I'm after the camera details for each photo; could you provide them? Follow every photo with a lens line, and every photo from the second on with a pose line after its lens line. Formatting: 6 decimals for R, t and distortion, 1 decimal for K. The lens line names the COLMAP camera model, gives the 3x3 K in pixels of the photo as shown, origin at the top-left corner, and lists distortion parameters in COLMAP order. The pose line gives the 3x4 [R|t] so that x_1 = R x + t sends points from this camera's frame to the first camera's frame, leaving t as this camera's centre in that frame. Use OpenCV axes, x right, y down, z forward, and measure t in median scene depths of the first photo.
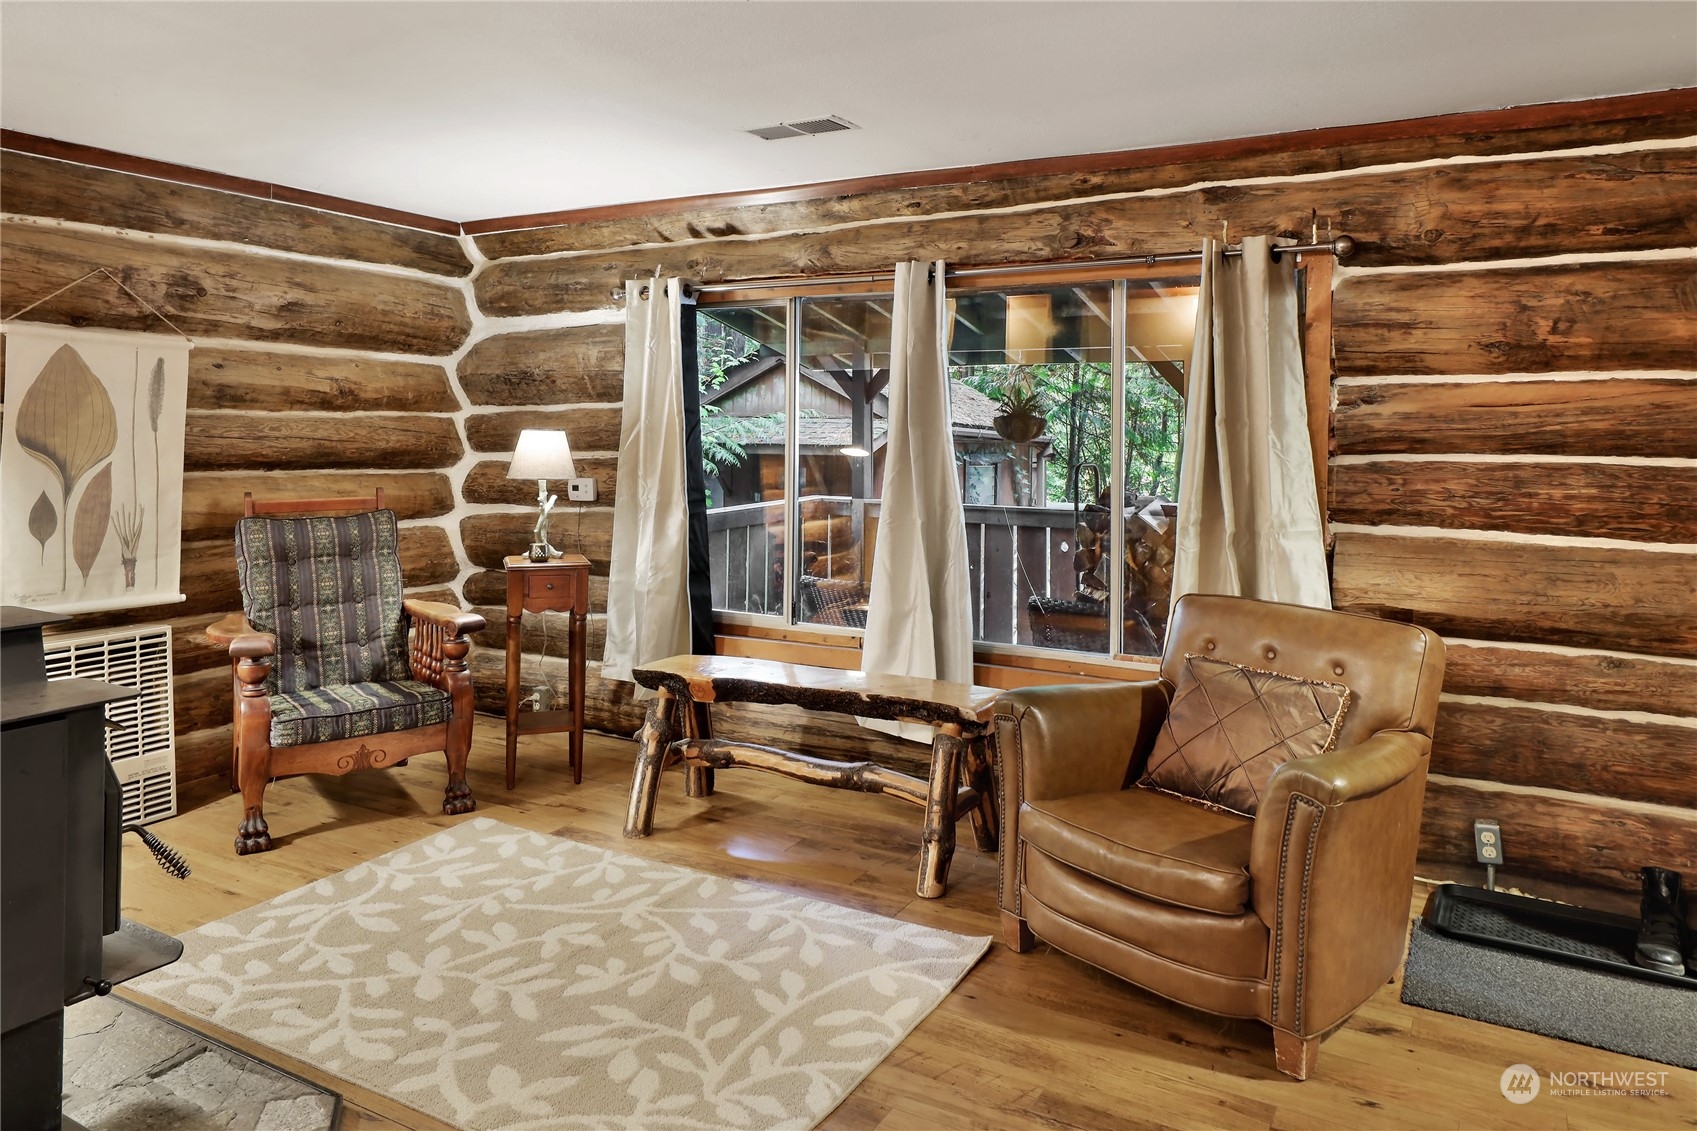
lens RADIAL K [[1195.6, 0, 856.1], [0, 1195.6, 413.6], [0, 0, 1]] dist [-0.001373, -0.007819]
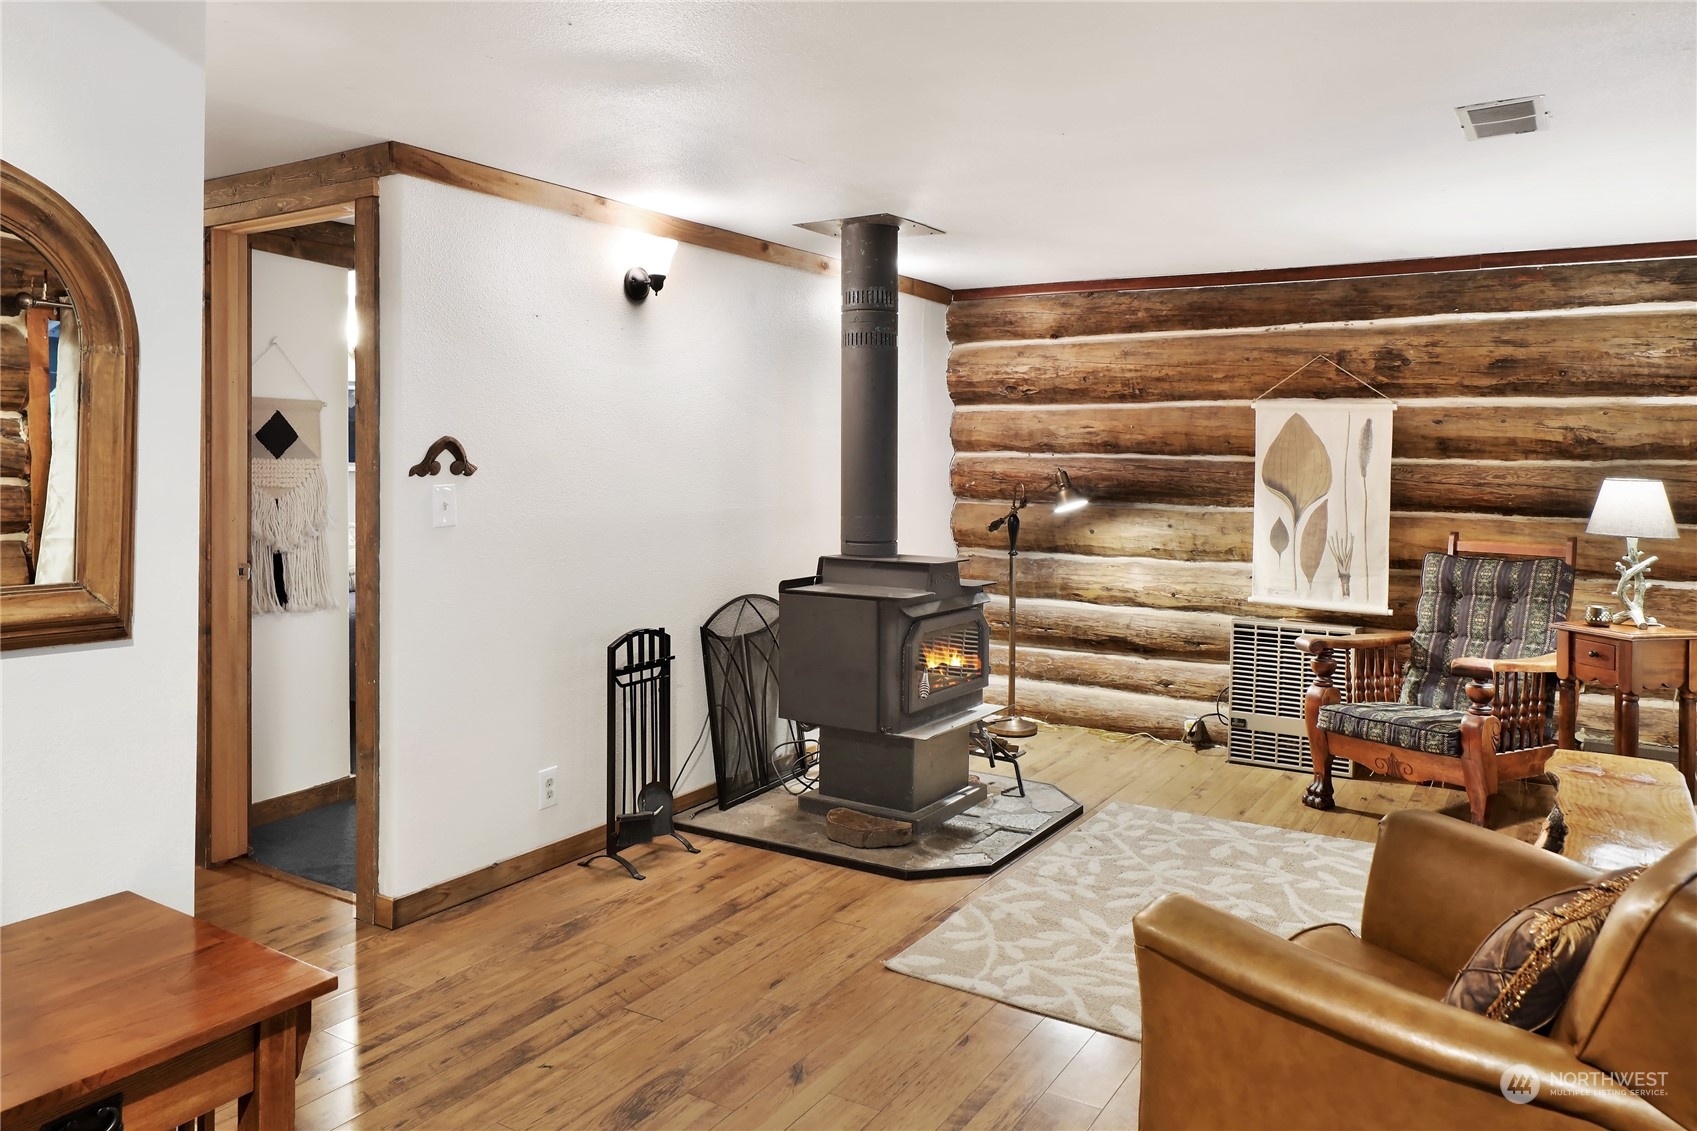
lens RADIAL K [[1195.6, 0, 757.5], [0, 1195.6, 478.0], [0, 0, 1]] dist [-0.001373, -0.007819]
pose [[-0.132552, 0.008493, -0.991140, 0.743073], [-0.000445, 0.999963, 0.008629, 0.005323], [0.991176, 0.001585, -0.132543, 0.518327]]
